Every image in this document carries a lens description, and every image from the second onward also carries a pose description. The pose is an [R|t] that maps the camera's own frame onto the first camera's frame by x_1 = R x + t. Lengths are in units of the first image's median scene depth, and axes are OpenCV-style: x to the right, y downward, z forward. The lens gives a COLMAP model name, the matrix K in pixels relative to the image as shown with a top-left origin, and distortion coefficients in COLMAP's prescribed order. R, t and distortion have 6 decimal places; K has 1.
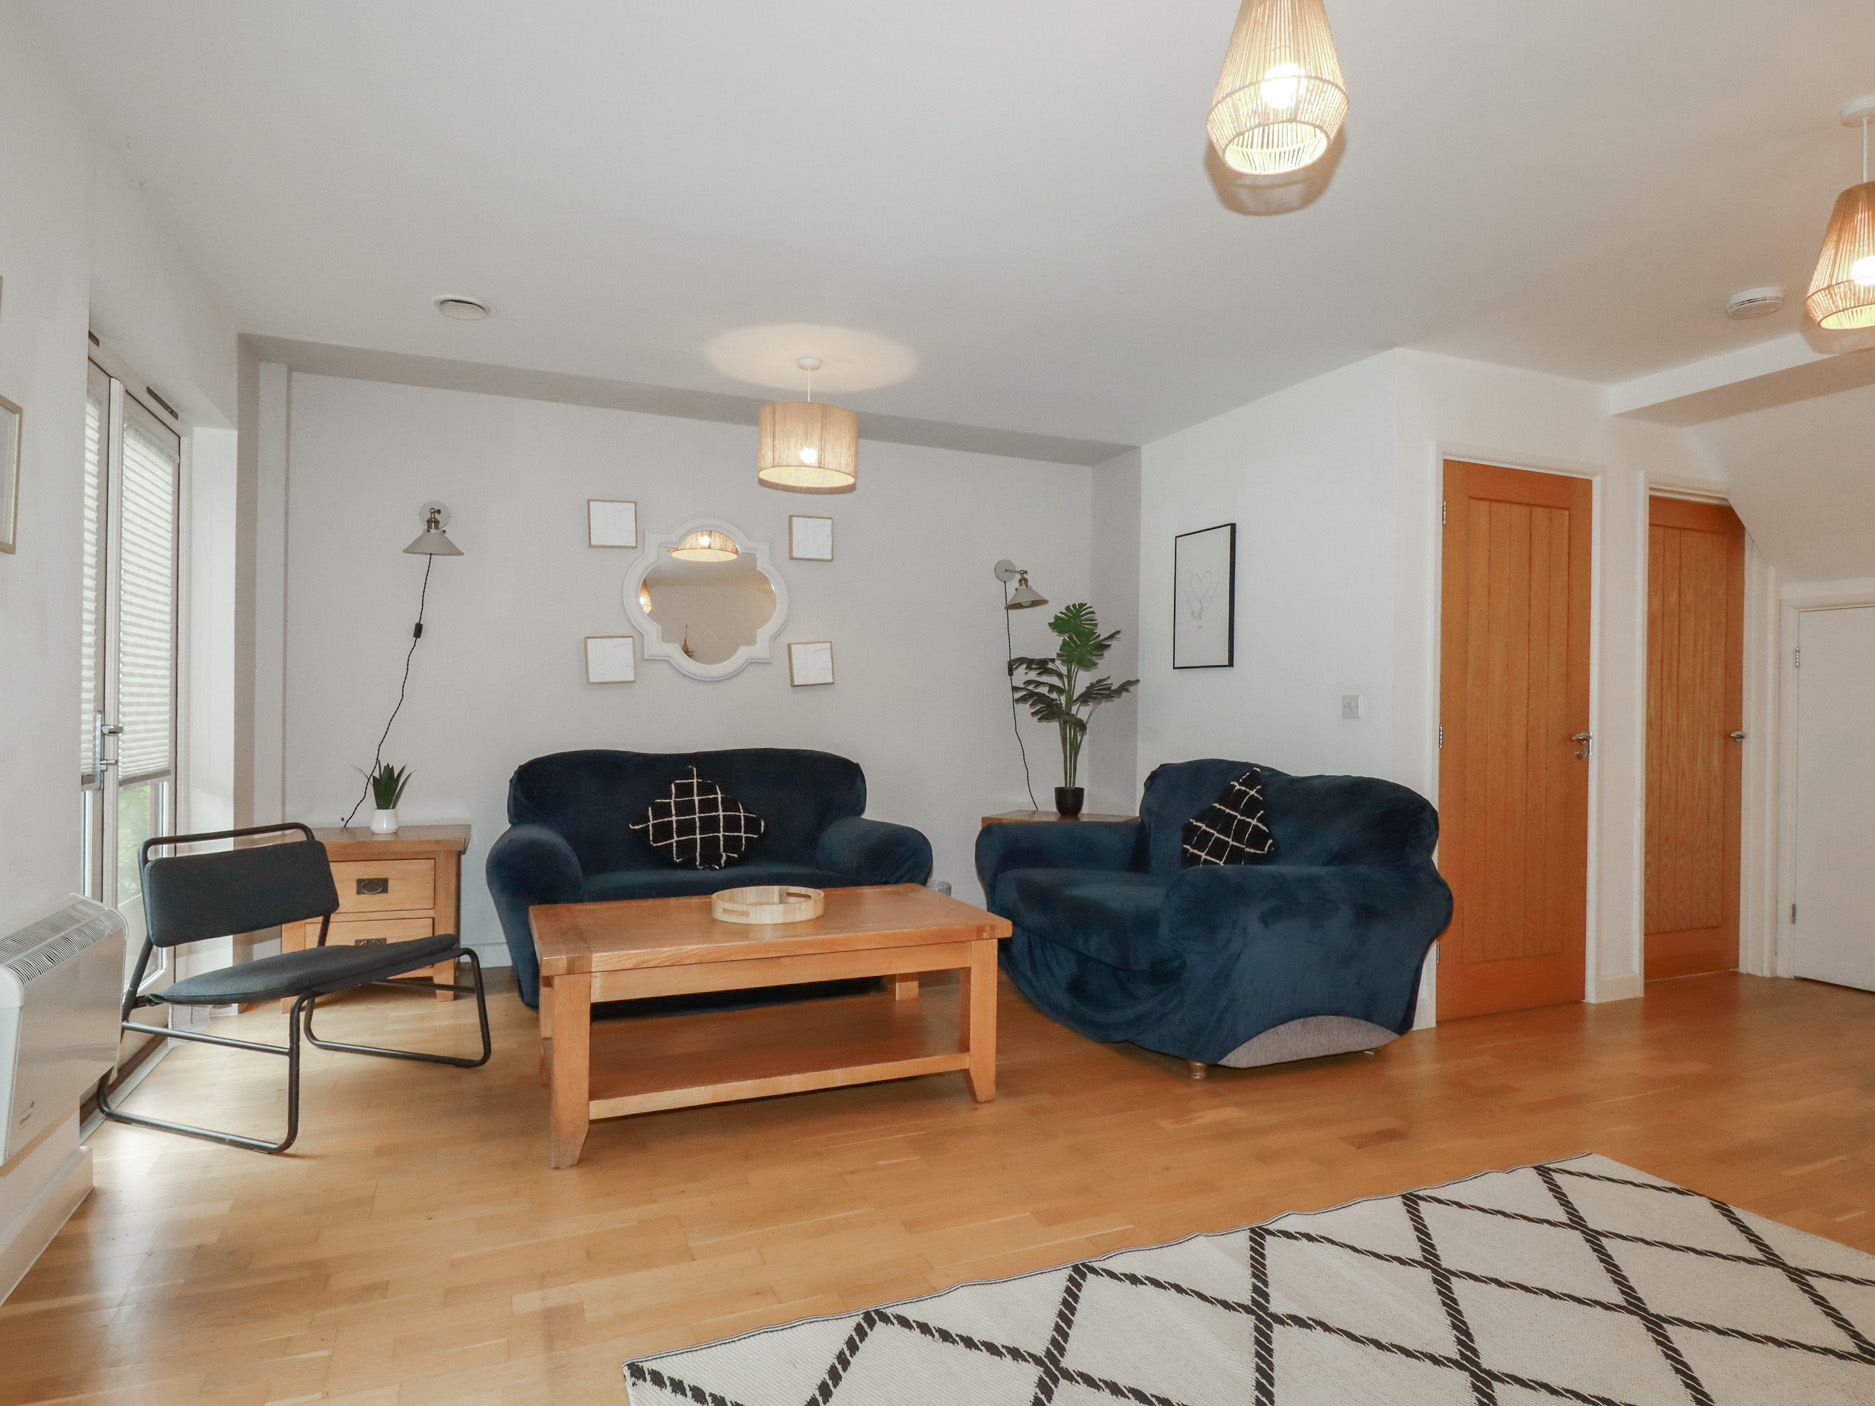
lens RADIAL K [[1061.2, 0, 940.8], [0, 1061.2, 709.9], [0, 0, 1]] dist [-0.002764, -0.001472]
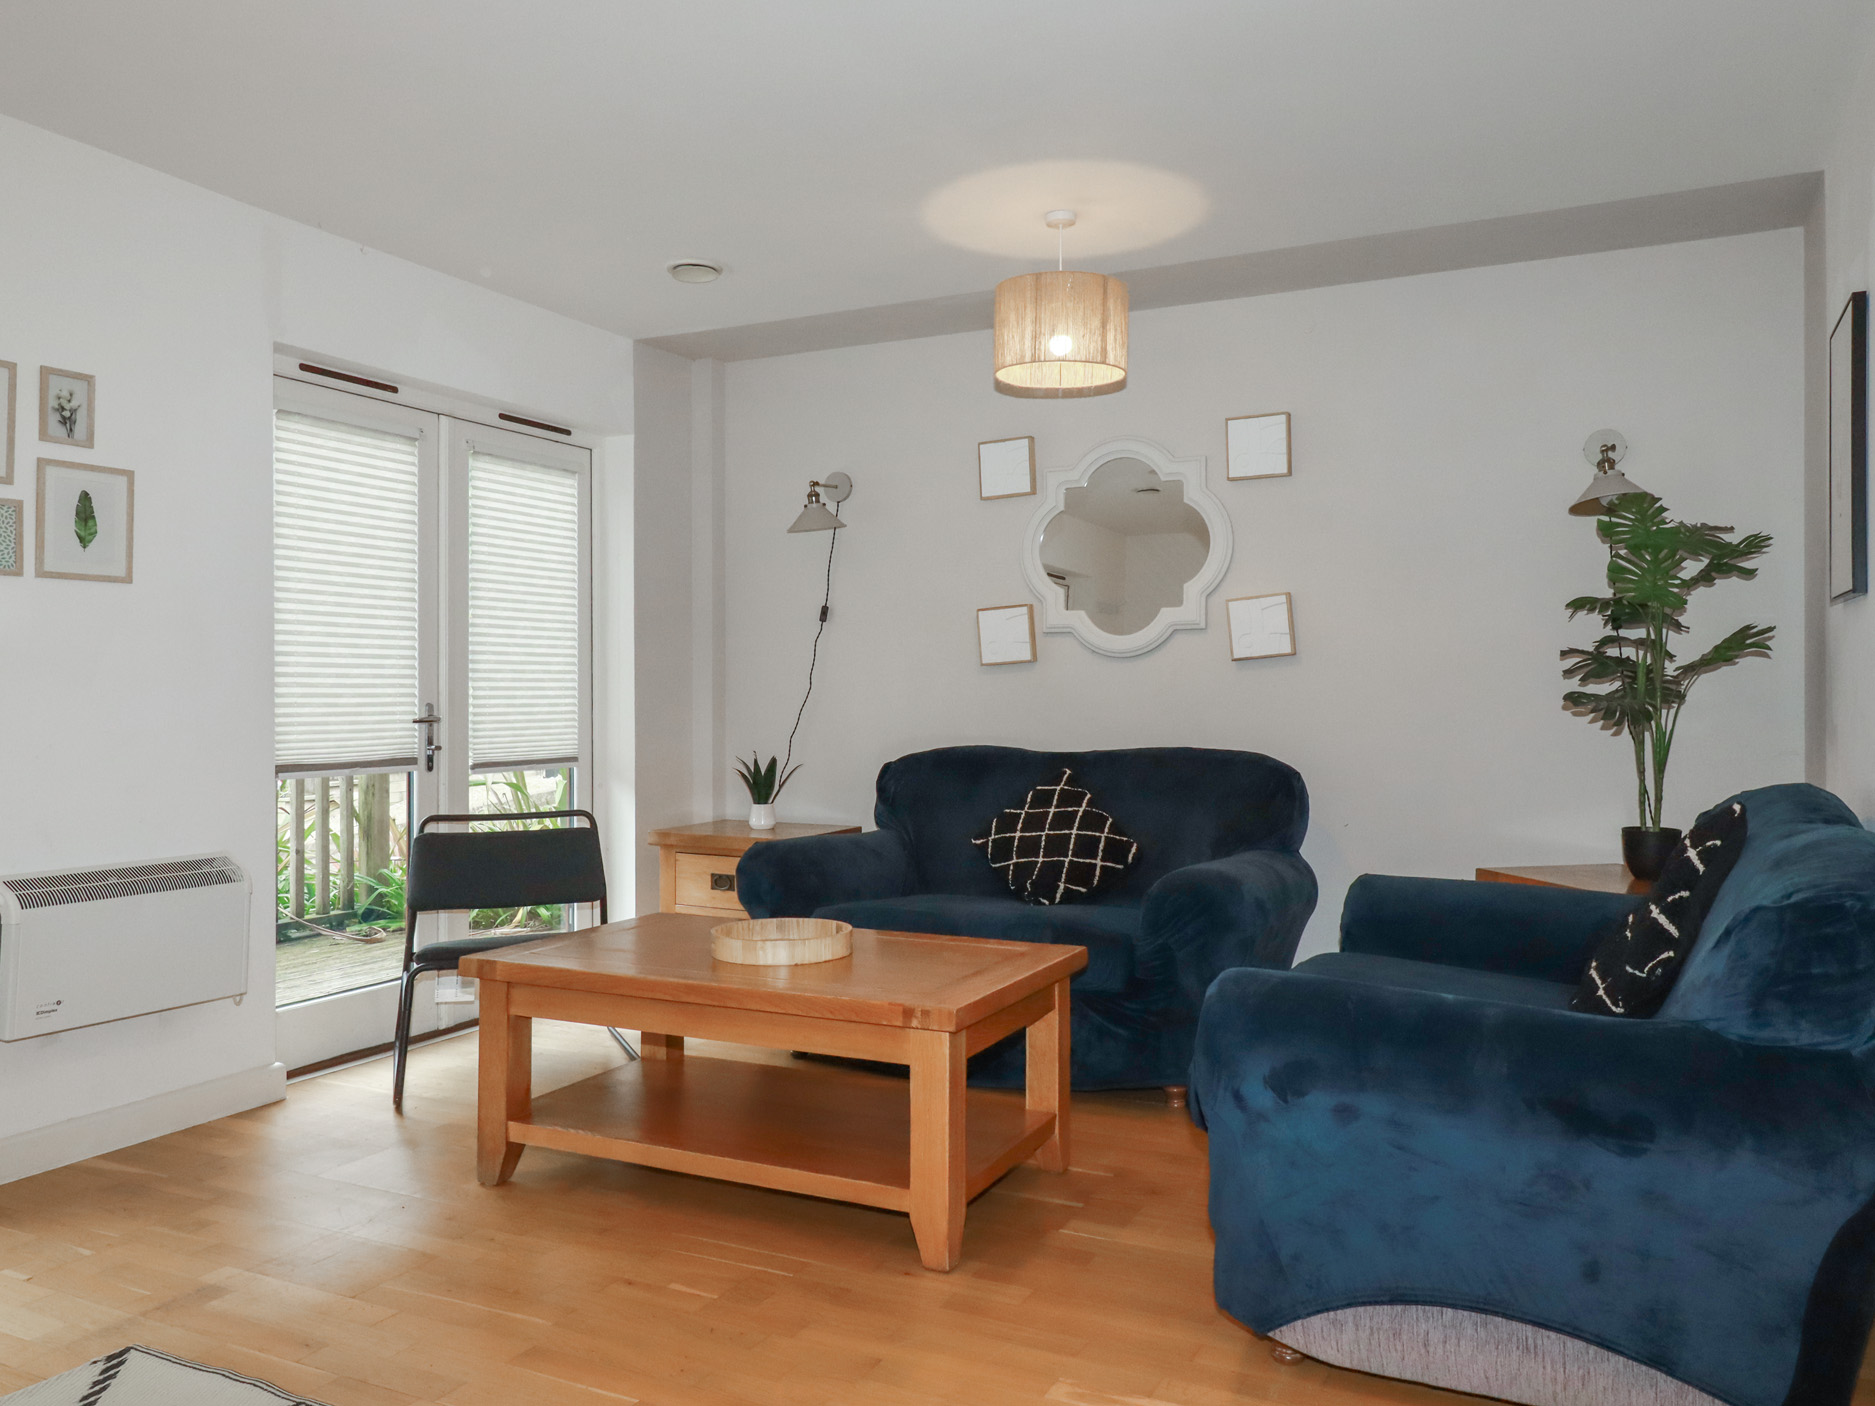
lens RADIAL K [[1381.8, 0, 943.2], [0, 1381.8, 694.6], [0, 0, 1]] dist [0.022152, -0.021787]
pose [[0.655969, -0.013346, -0.754670, 0.508724], [0.010425, 0.999908, -0.008621, 0.007496], [0.754716, -0.002212, 0.656048, 0.301243]]
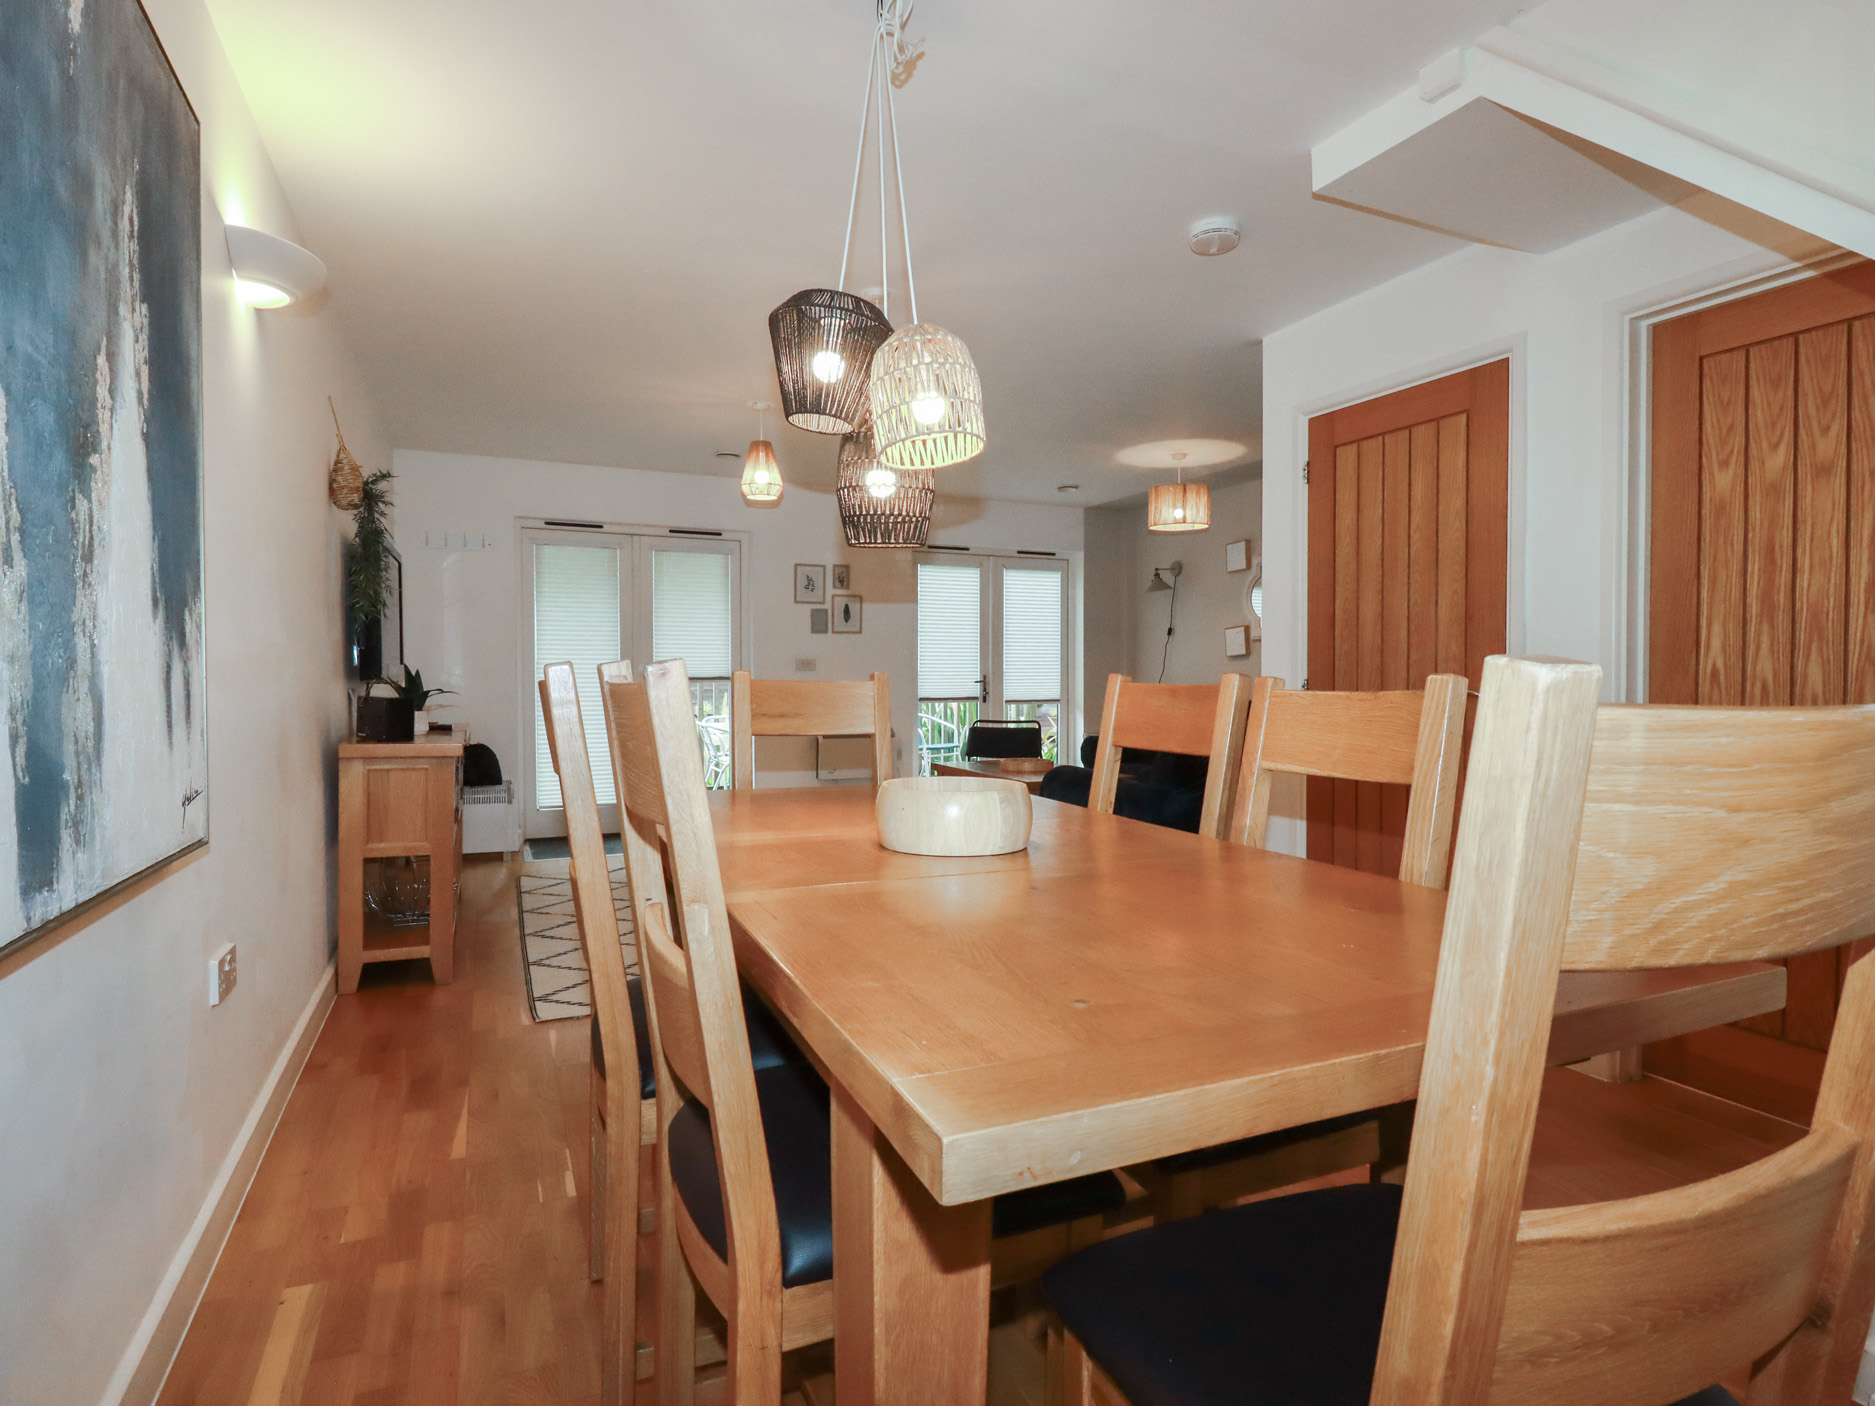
lens RADIAL K [[1027.7, 0, 934.1], [0, 1027.7, 697.4], [0, 0, 1]] dist [-0.013219, -0.004389]
pose [[0.006628, 0.012970, -0.999894, 1.389795], [0.000897, 0.999915, 0.012976, 0.018136], [0.999978, -0.000983, 0.006616, 0.598640]]
